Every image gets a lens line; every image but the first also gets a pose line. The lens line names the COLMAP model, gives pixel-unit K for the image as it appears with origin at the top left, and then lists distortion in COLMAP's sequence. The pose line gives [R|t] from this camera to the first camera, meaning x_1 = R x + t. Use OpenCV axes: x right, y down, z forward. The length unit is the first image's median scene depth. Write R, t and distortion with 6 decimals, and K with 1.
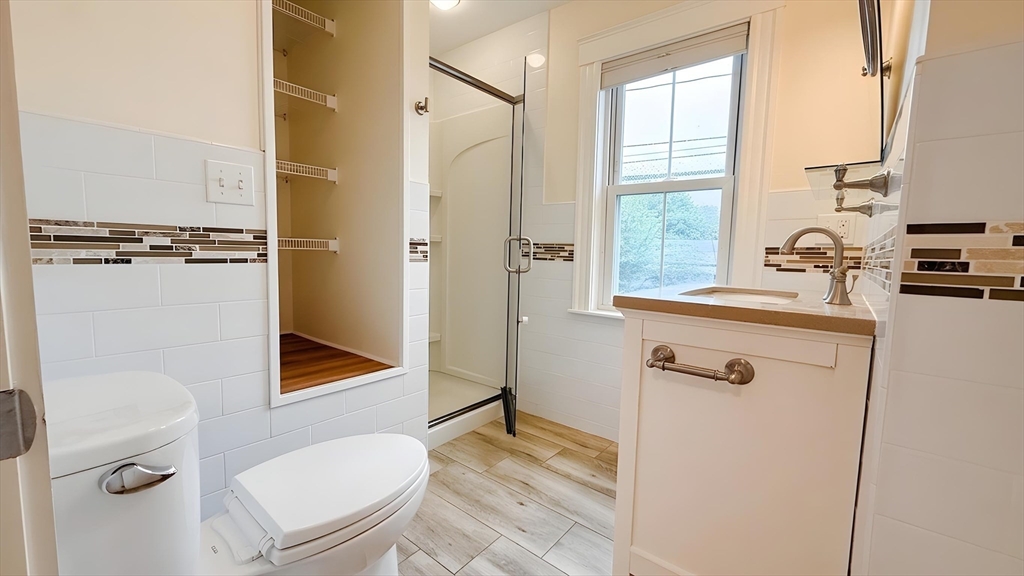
lens RADIAL K [[409.6, 0, 514.6], [0, 409.6, 283.7], [0, 0, 1]] dist [0.004602, 0.000472]
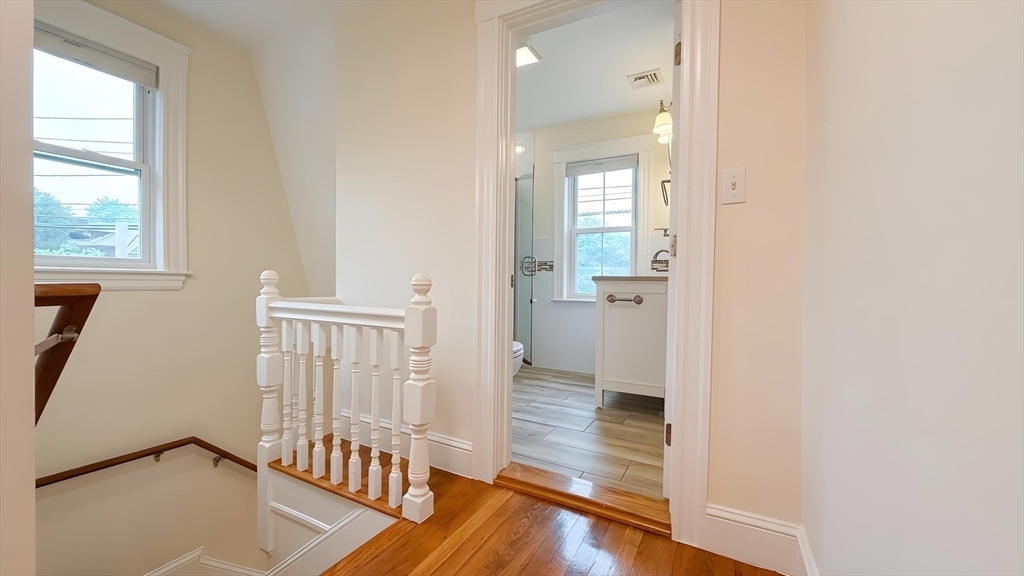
lens RADIAL K [[409.6, 0, 510.9], [0, 409.6, 287.7], [0, 0, 1]] dist [0.004602, 0.000472]
pose [[0.984187, -0.021294, 0.175847, -0.368311], [0.032206, 0.997712, -0.059436, 0.122506], [-0.174179, 0.064159, 0.982622, -0.737008]]
